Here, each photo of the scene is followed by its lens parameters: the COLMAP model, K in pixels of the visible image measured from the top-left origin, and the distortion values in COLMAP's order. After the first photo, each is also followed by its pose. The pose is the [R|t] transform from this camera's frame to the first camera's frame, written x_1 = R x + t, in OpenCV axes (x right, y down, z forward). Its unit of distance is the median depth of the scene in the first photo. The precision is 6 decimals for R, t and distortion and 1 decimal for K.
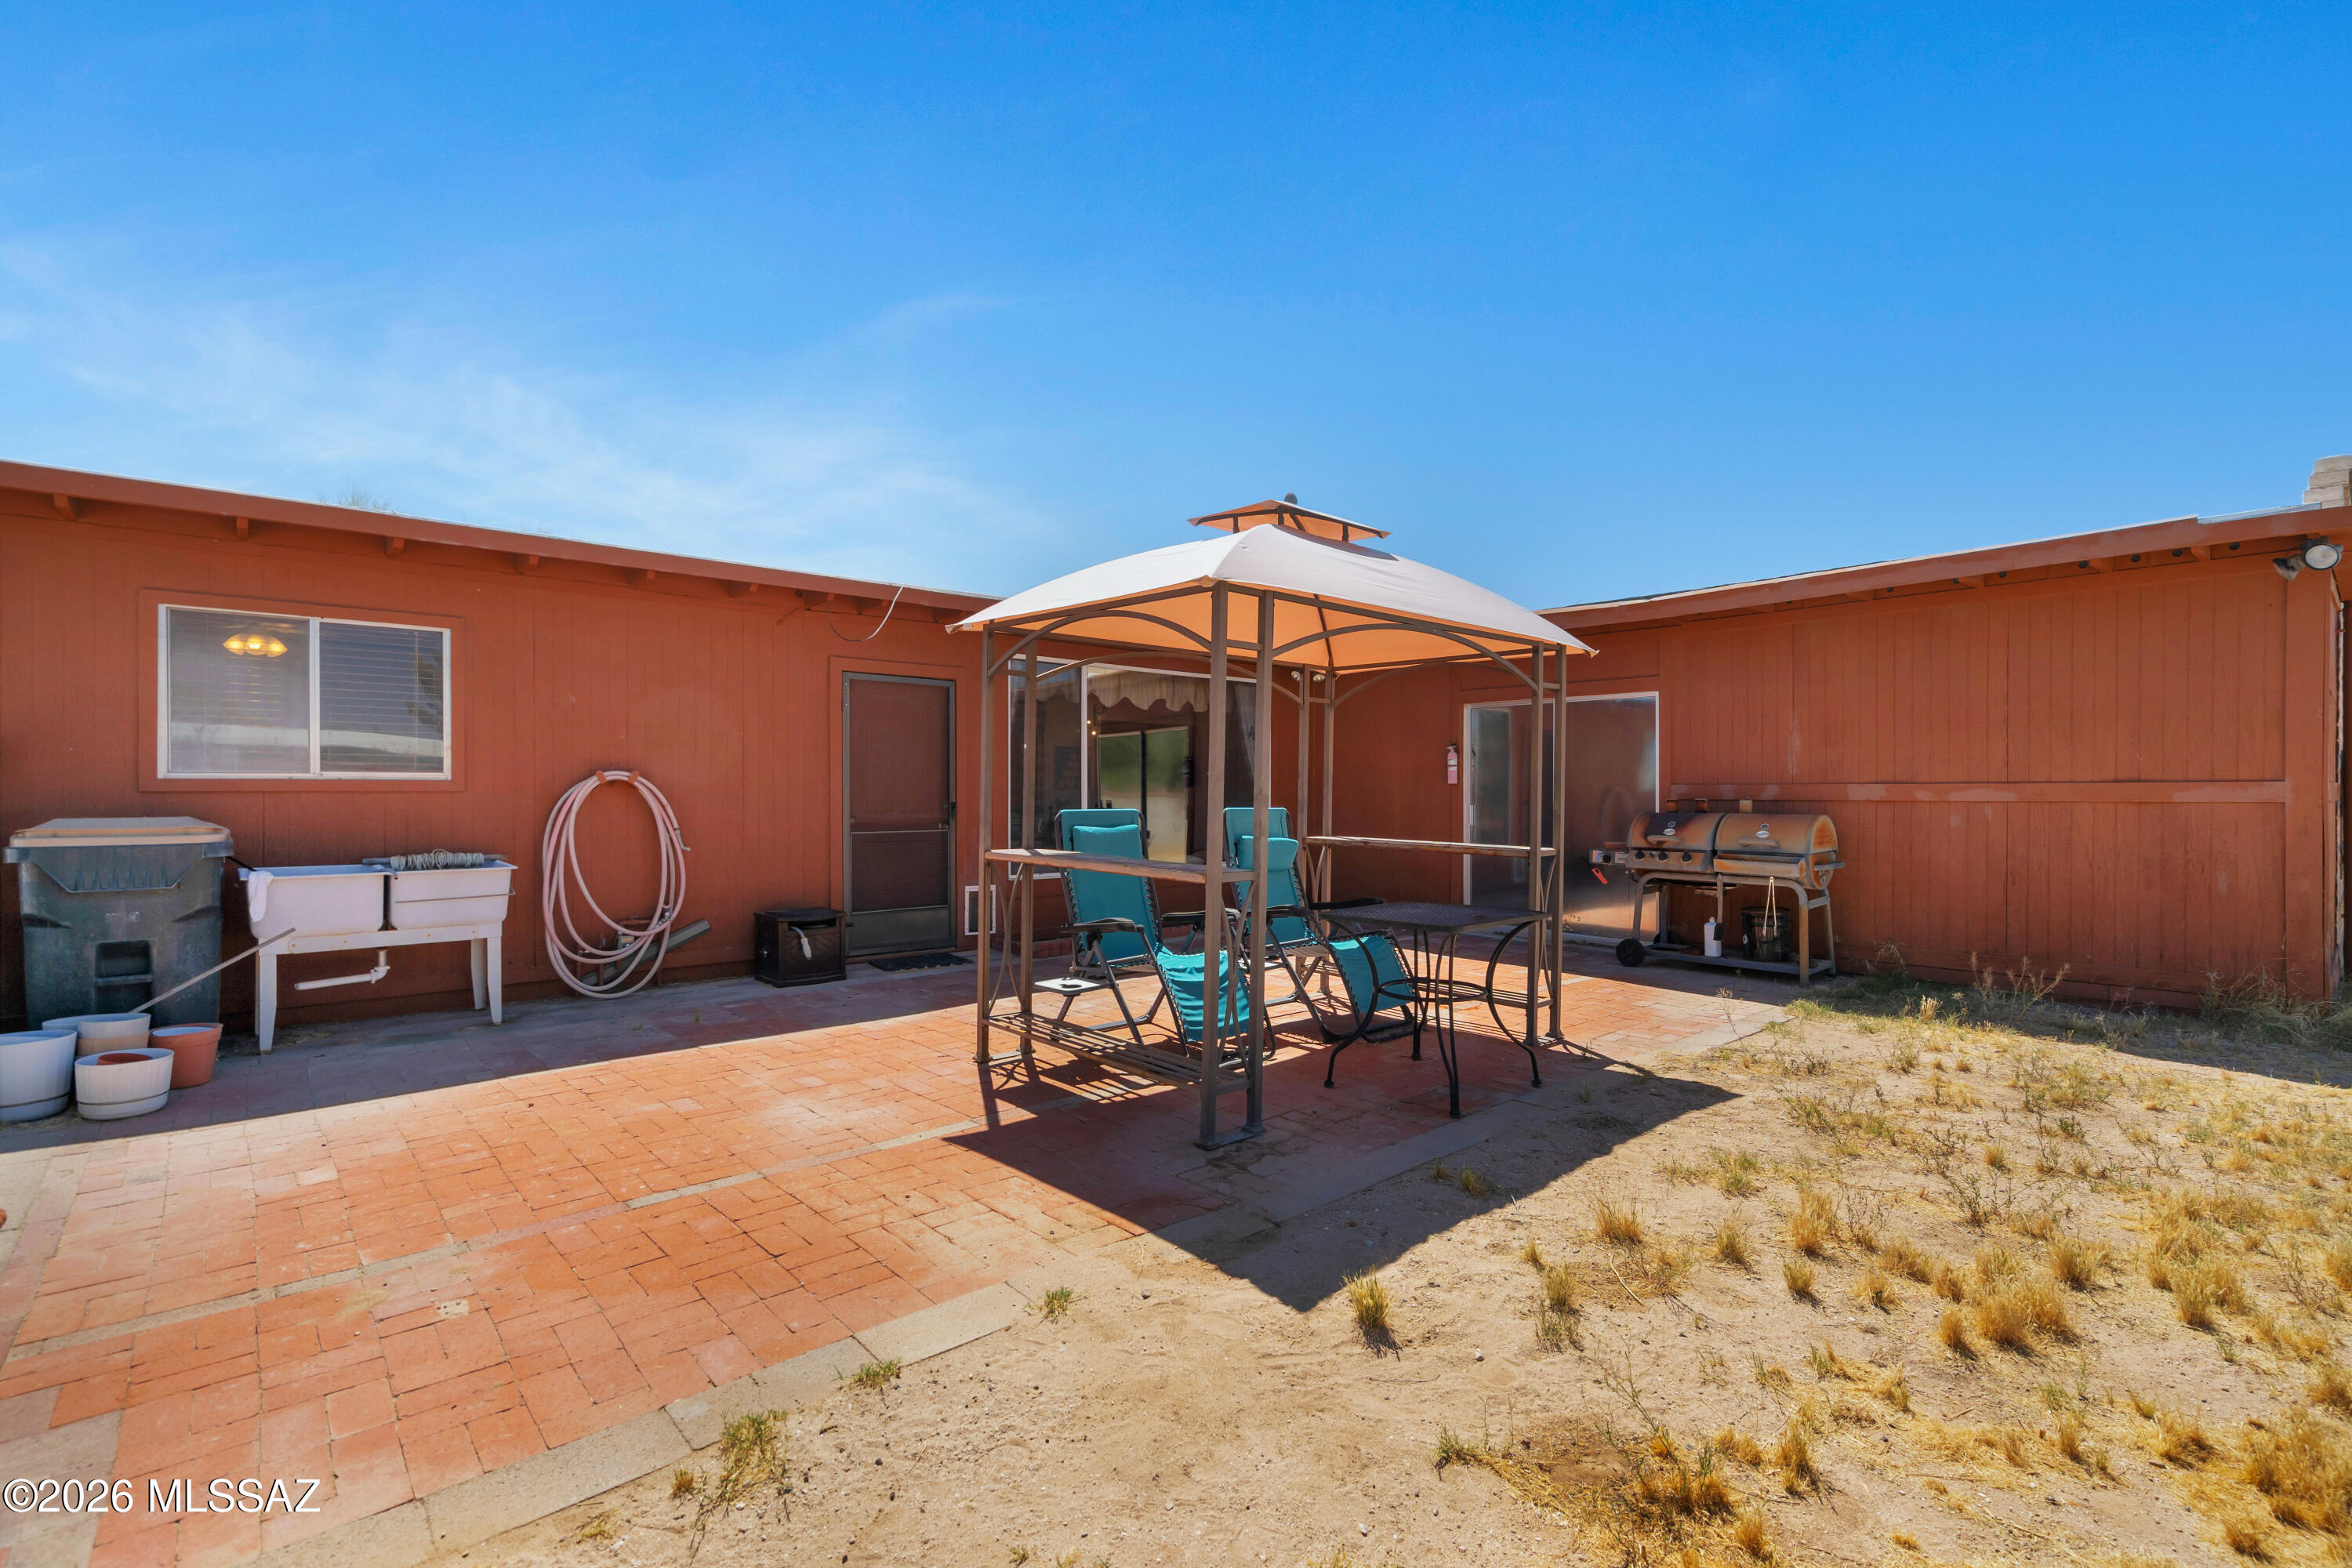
lens RADIAL K [[1065.1, 0, 1176.0], [0, 1065.1, 784.0], [0, 0, 1]] dist [-0.000763, -0.000196]
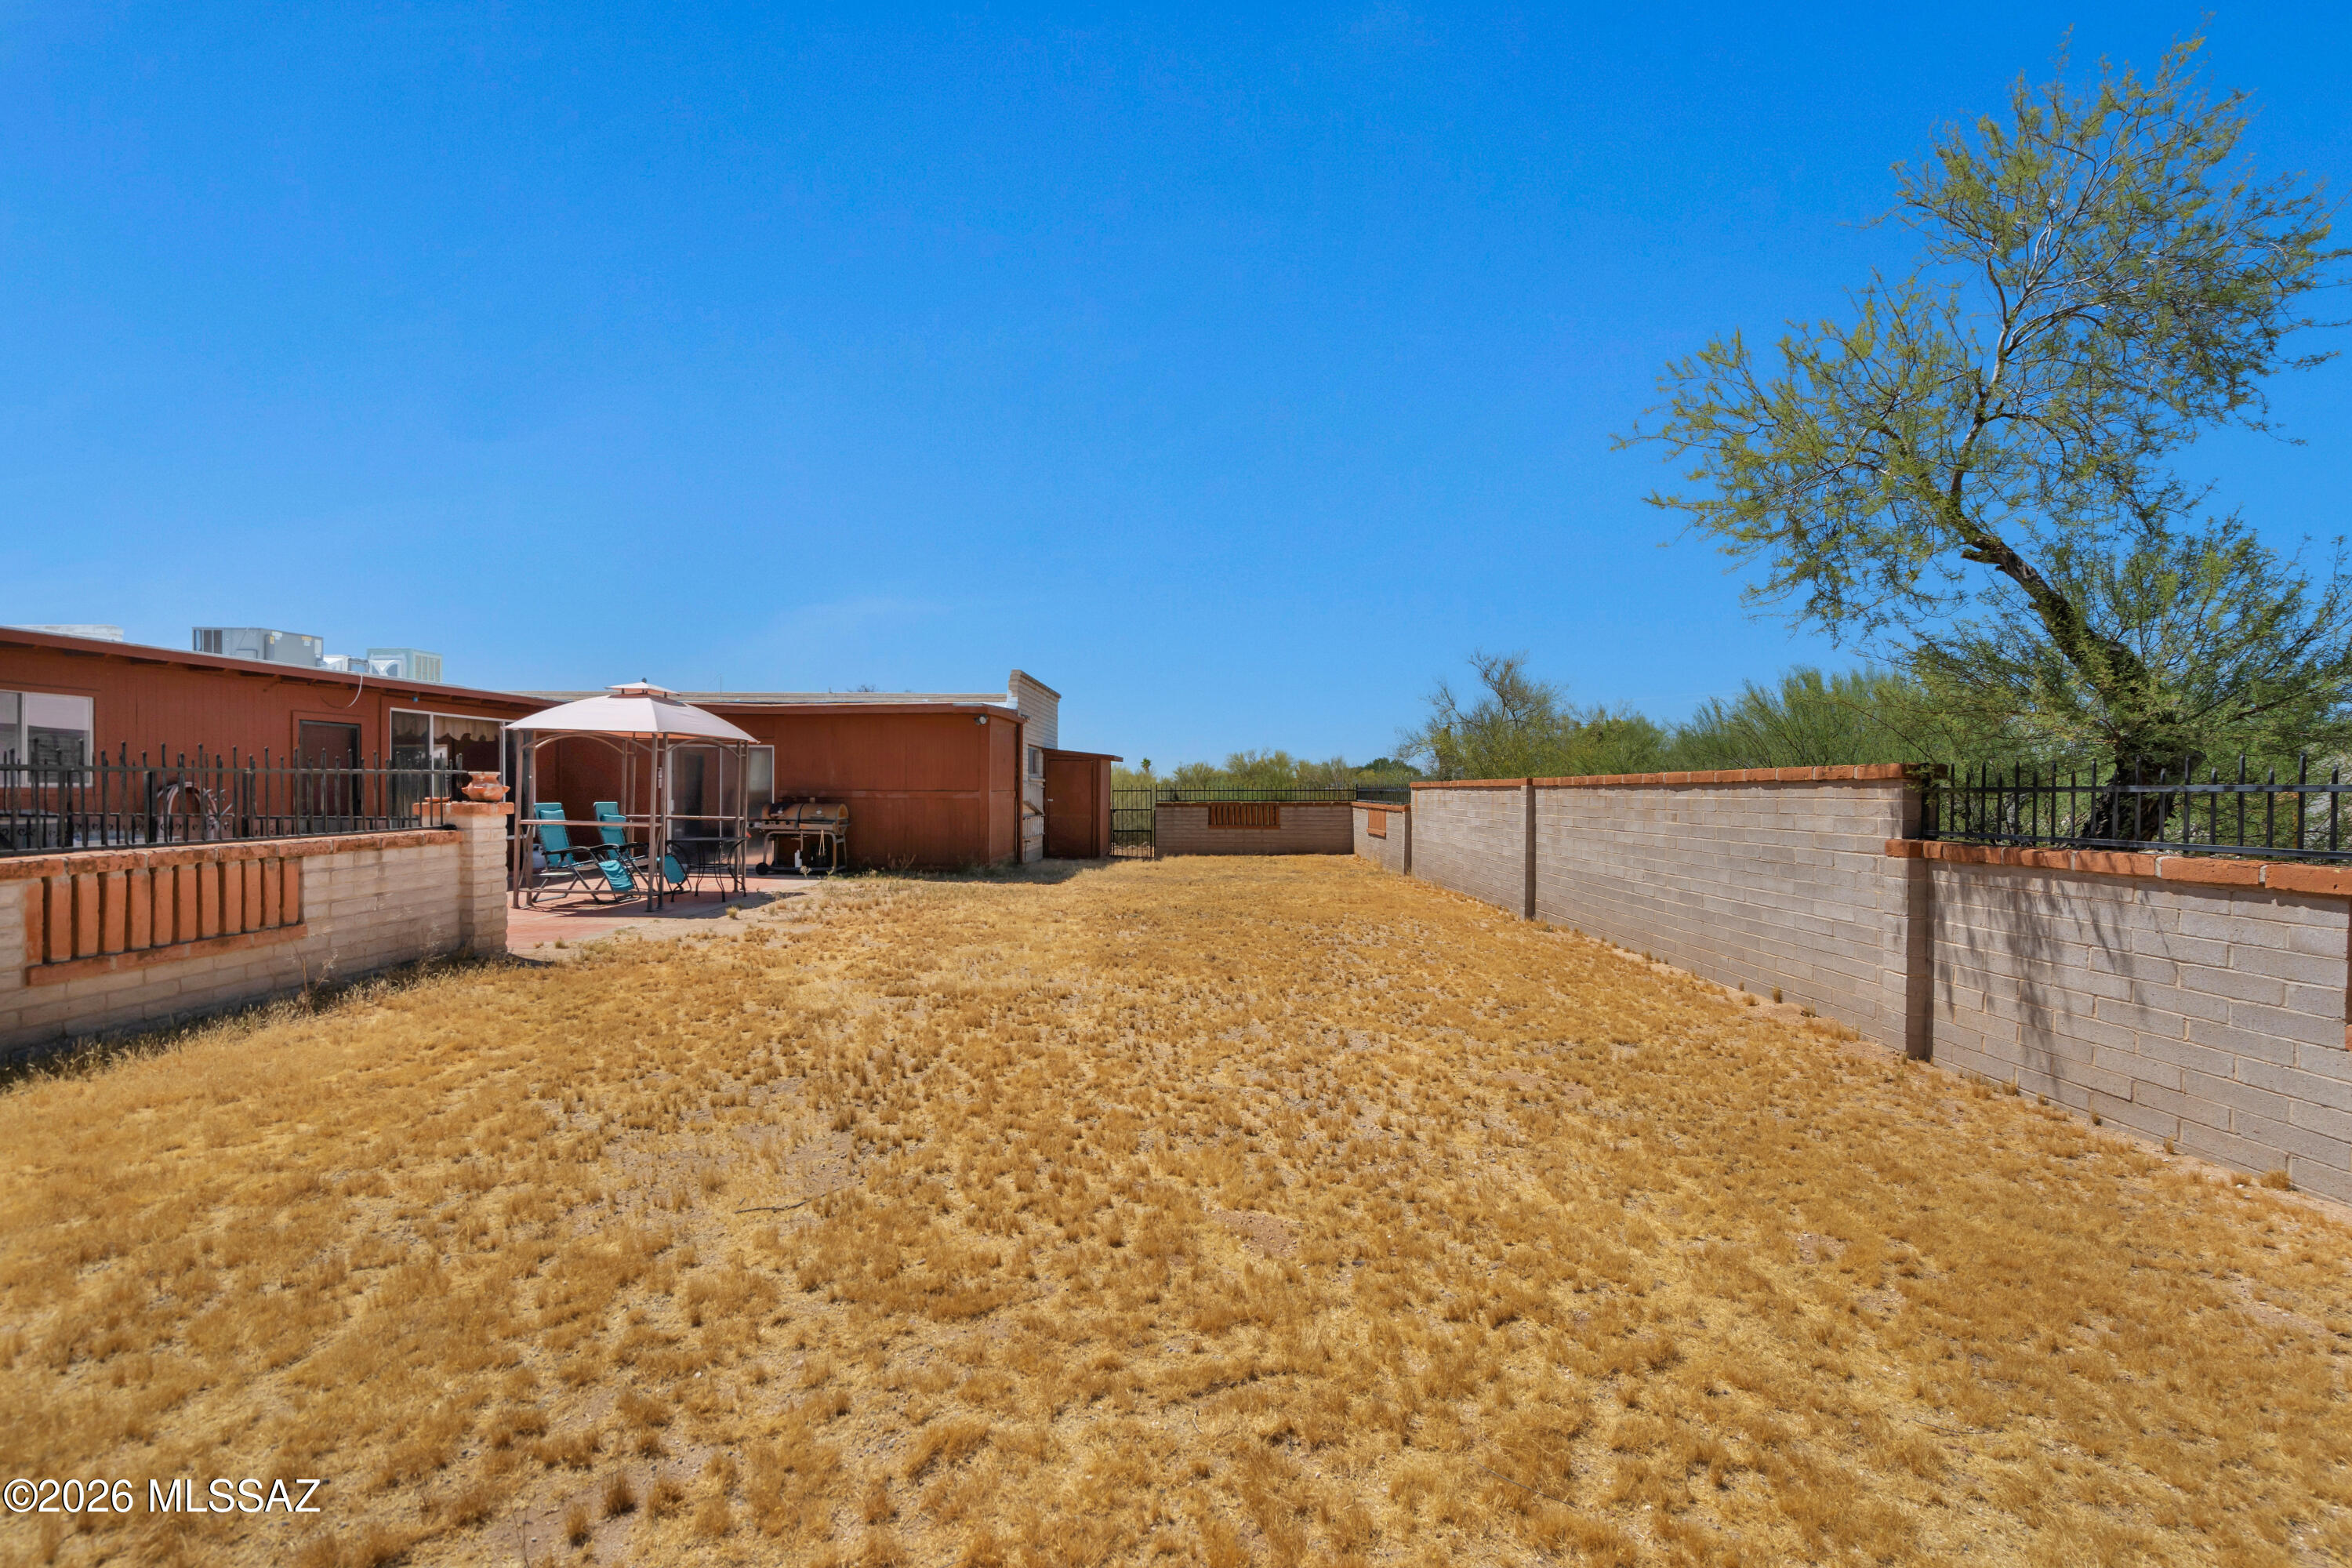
lens RADIAL K [[1065.1, 0, 1176.0], [0, 1065.1, 784.0], [0, 0, 1]] dist [-0.000763, -0.000196]
pose [[0.687113, 0.007555, 0.726511, -0.903750], [-0.013381, 0.999908, 0.002257, -0.045627], [-0.726427, -0.011272, 0.687151, -1.741303]]
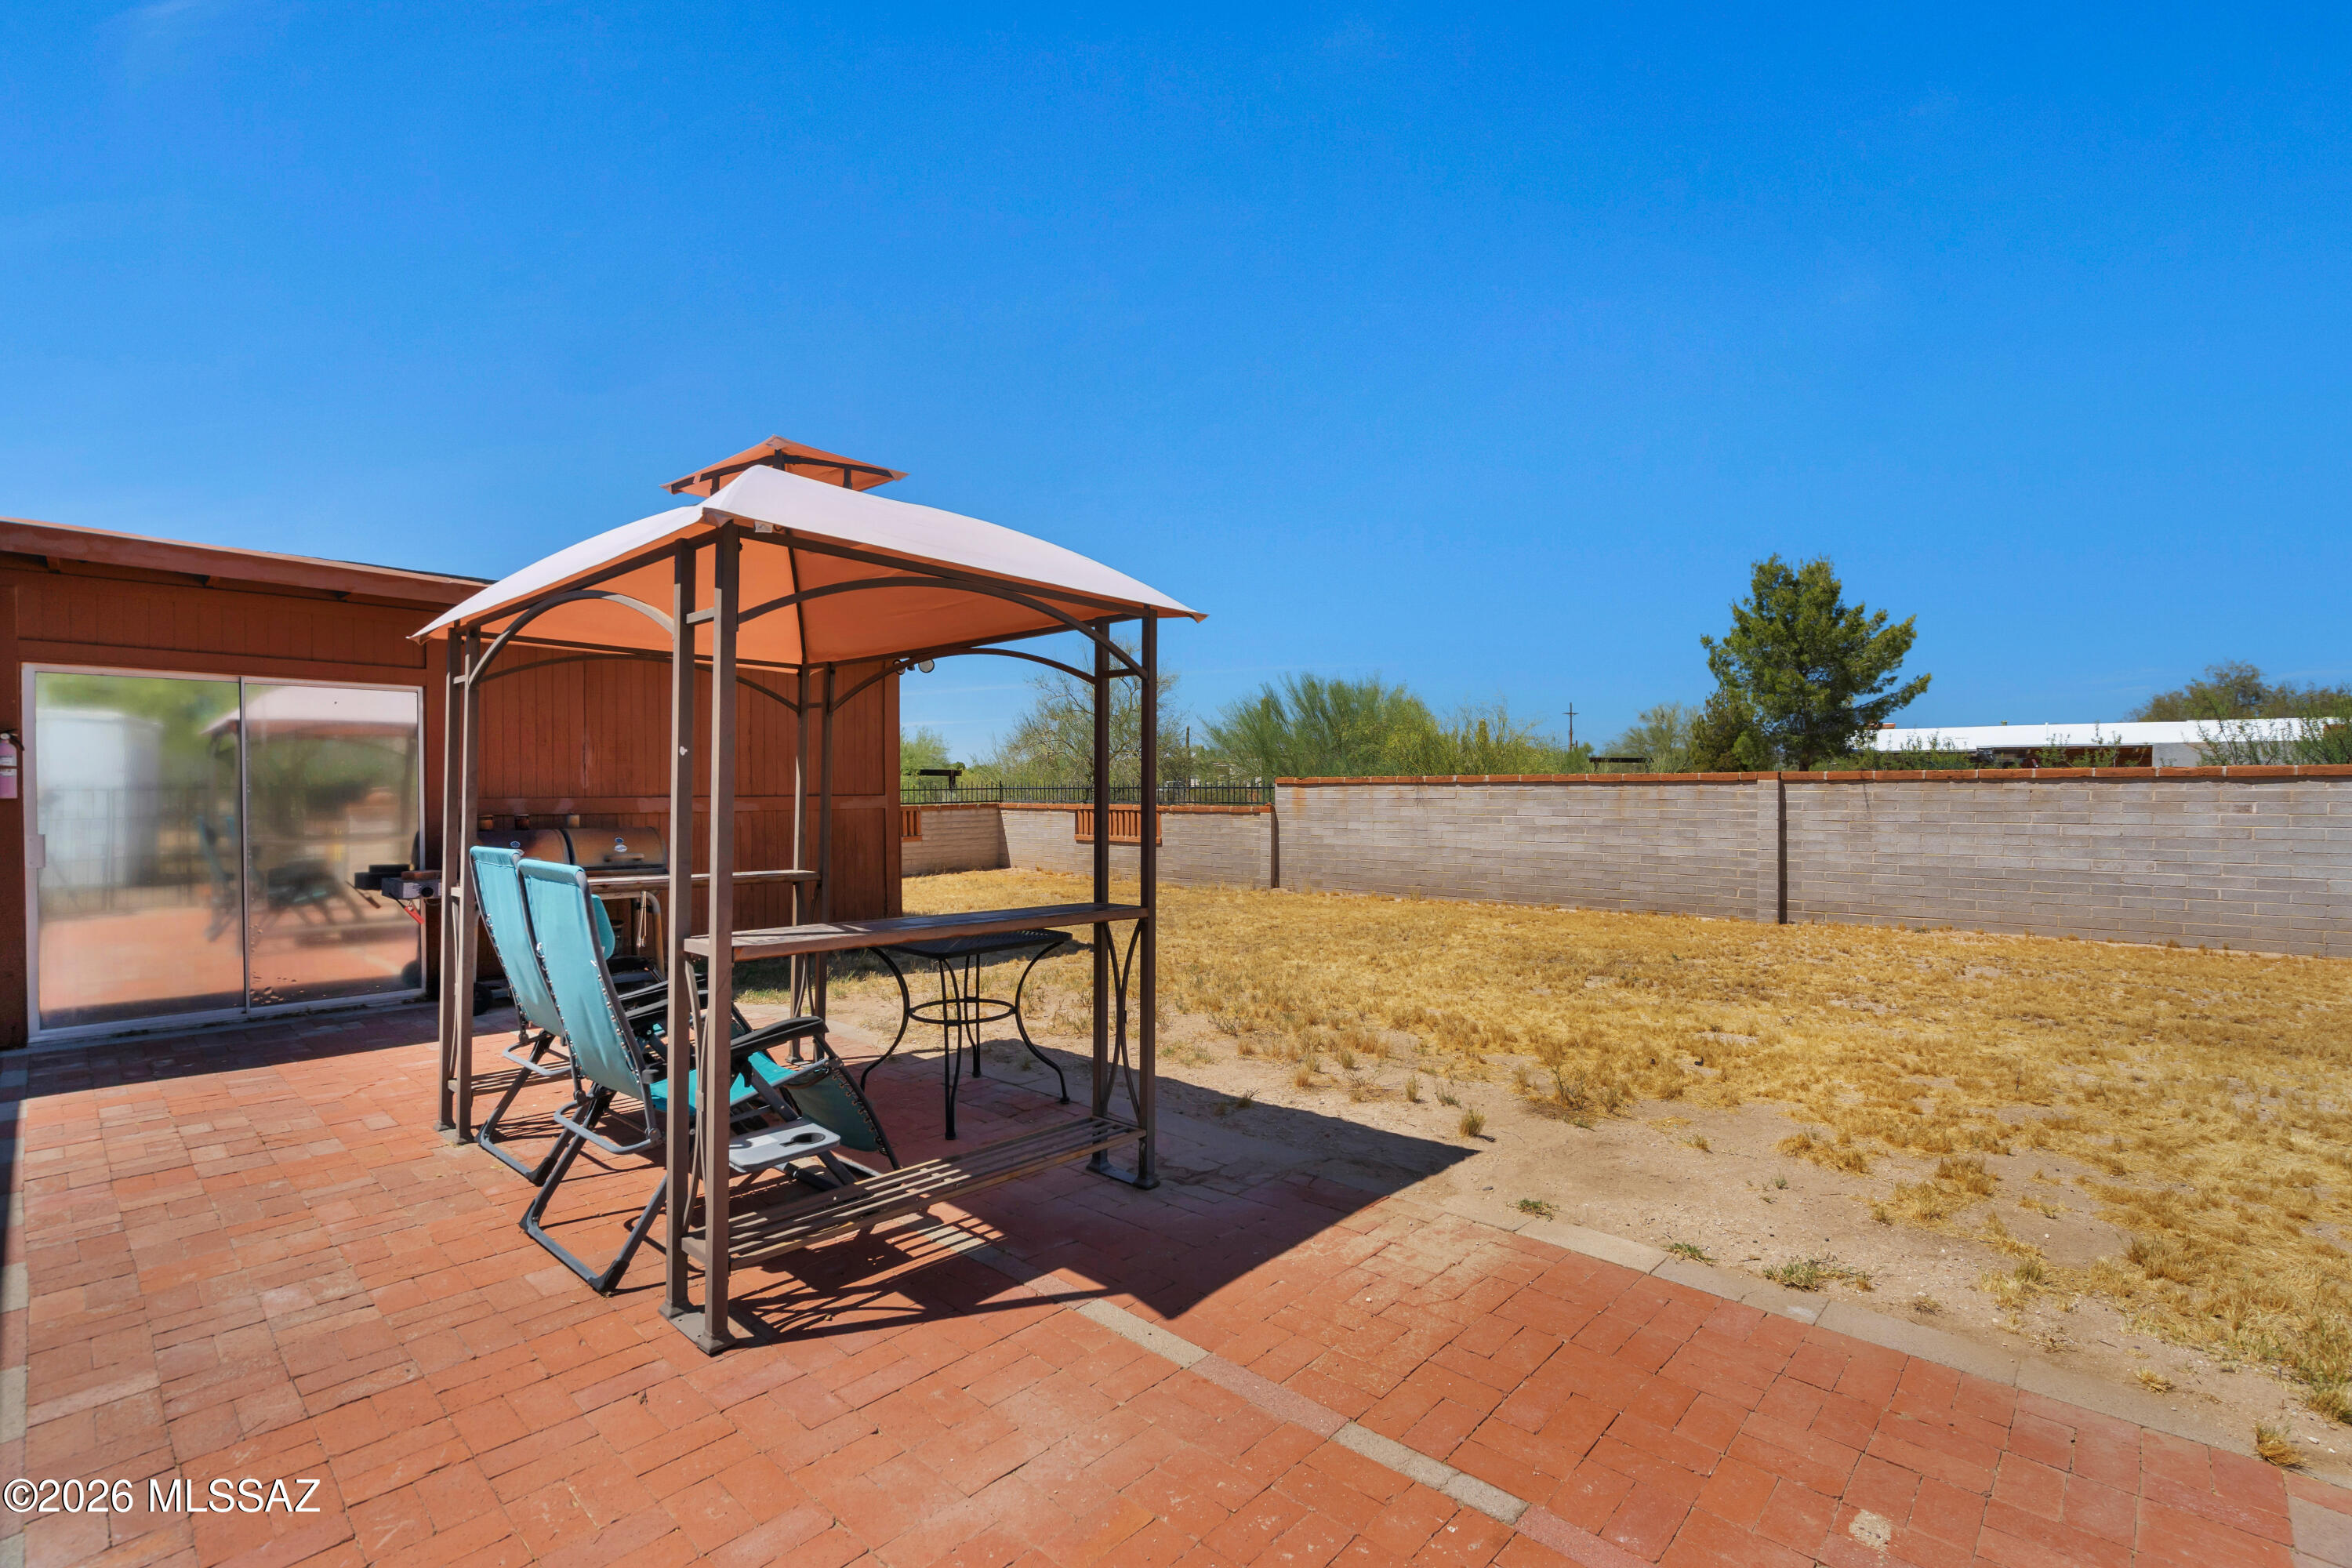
lens RADIAL K [[1065.1, 0, 1176.0], [0, 1065.1, 784.0], [0, 0, 1]] dist [-0.000763, -0.000196]
pose [[-0.102541, 0.004798, 0.994717, -0.774683], [-0.006196, 0.999966, -0.005462, -0.018242], [-0.994709, -0.006723, -0.102508, 0.880932]]
